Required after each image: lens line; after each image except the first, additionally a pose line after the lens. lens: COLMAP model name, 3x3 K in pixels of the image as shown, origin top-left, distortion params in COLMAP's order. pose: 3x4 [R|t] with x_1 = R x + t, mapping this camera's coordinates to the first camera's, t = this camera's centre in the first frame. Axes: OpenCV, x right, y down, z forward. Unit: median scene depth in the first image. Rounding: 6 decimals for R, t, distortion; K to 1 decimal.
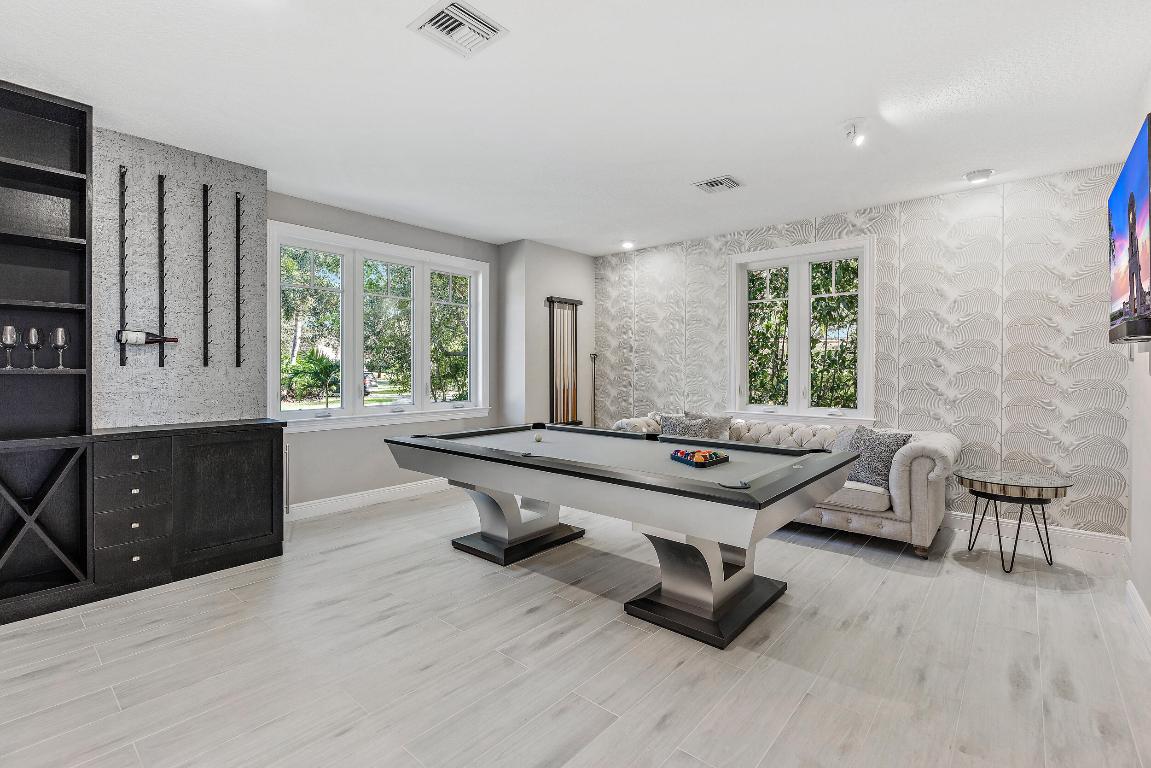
lens RADIAL K [[528.3, 0, 580.0], [0, 528.3, 376.8], [0, 0, 1]] dist [-0.007476, 0.003083]
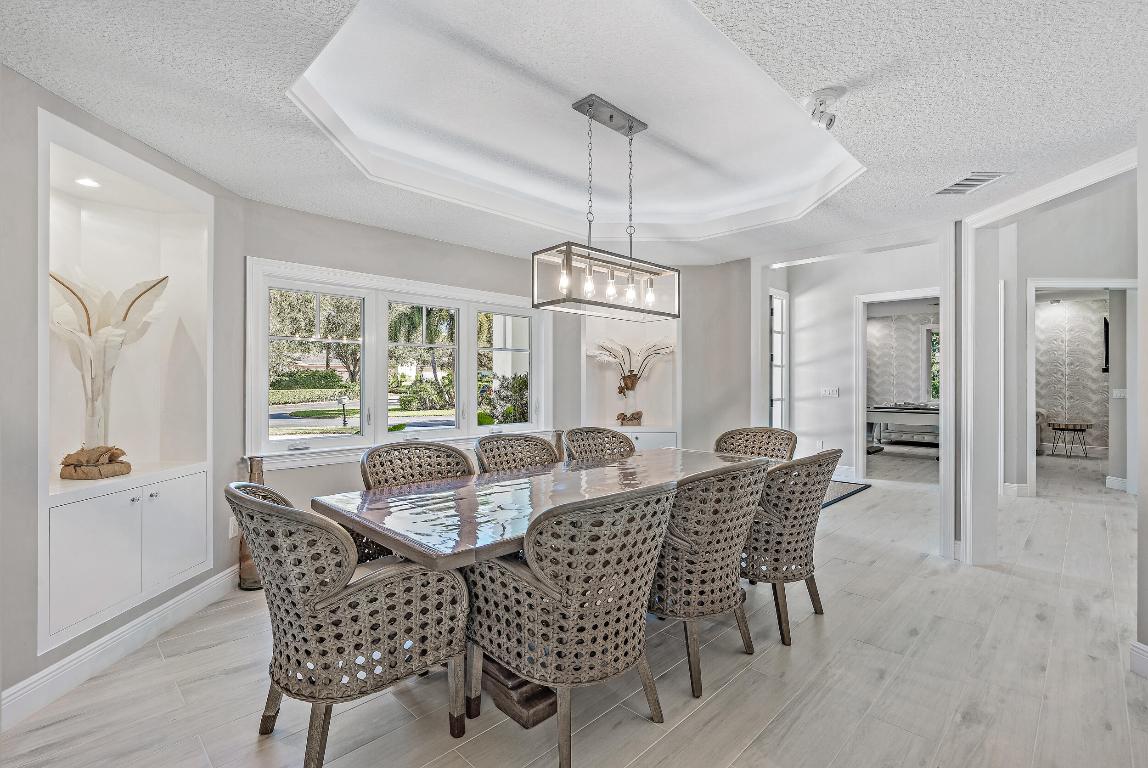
lens RADIAL K [[526.9, 0, 582.5], [0, 526.9, 387.0], [0, 0, 1]] dist [-0.007476, 0.003083]
pose [[0.997618, 0.000876, -0.068976, -1.412396], [-0.001513, 0.999957, -0.009175, 0.042815], [0.068965, 0.009258, 0.997576, -1.763767]]
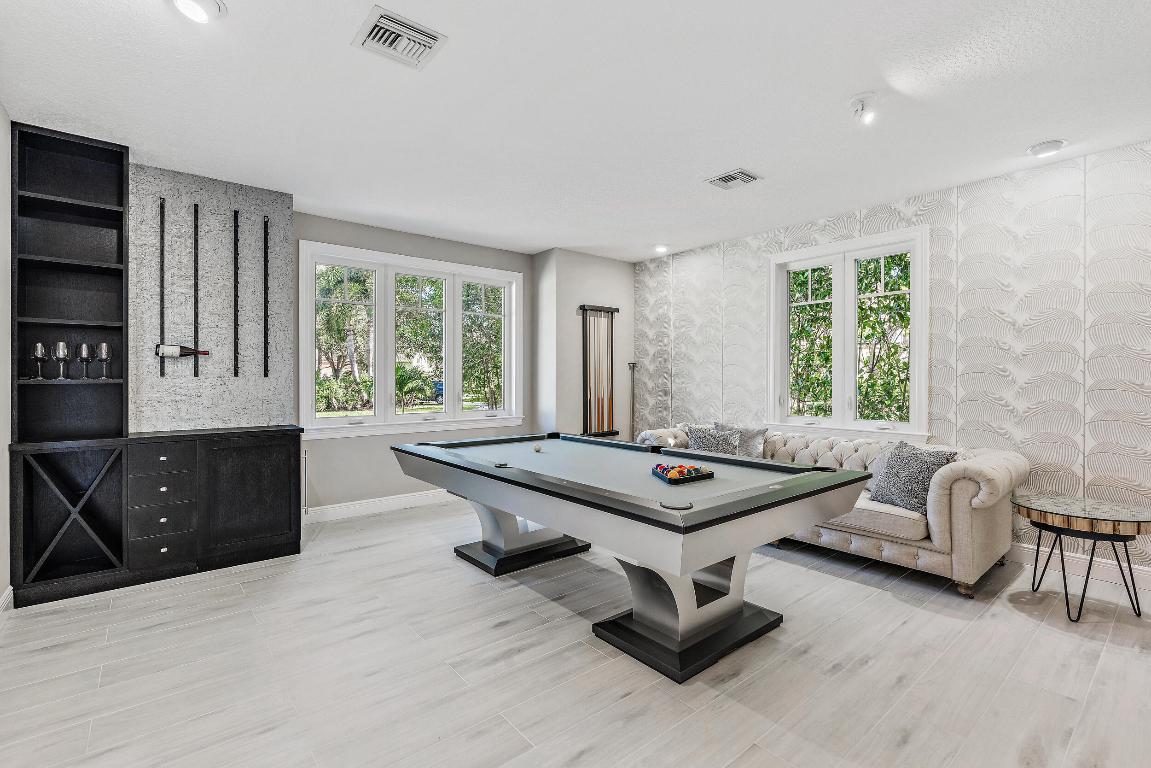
lens RADIAL K [[528.3, 0, 574.2], [0, 528.3, 383.2], [0, 0, 1]] dist [-0.007476, 0.003083]
pose [[0.985443, -0.000963, -0.170005, 0.170707], [0.000241, 0.999991, -0.004271, -0.001293], [0.170007, 0.004167, 0.985434, 0.043568]]
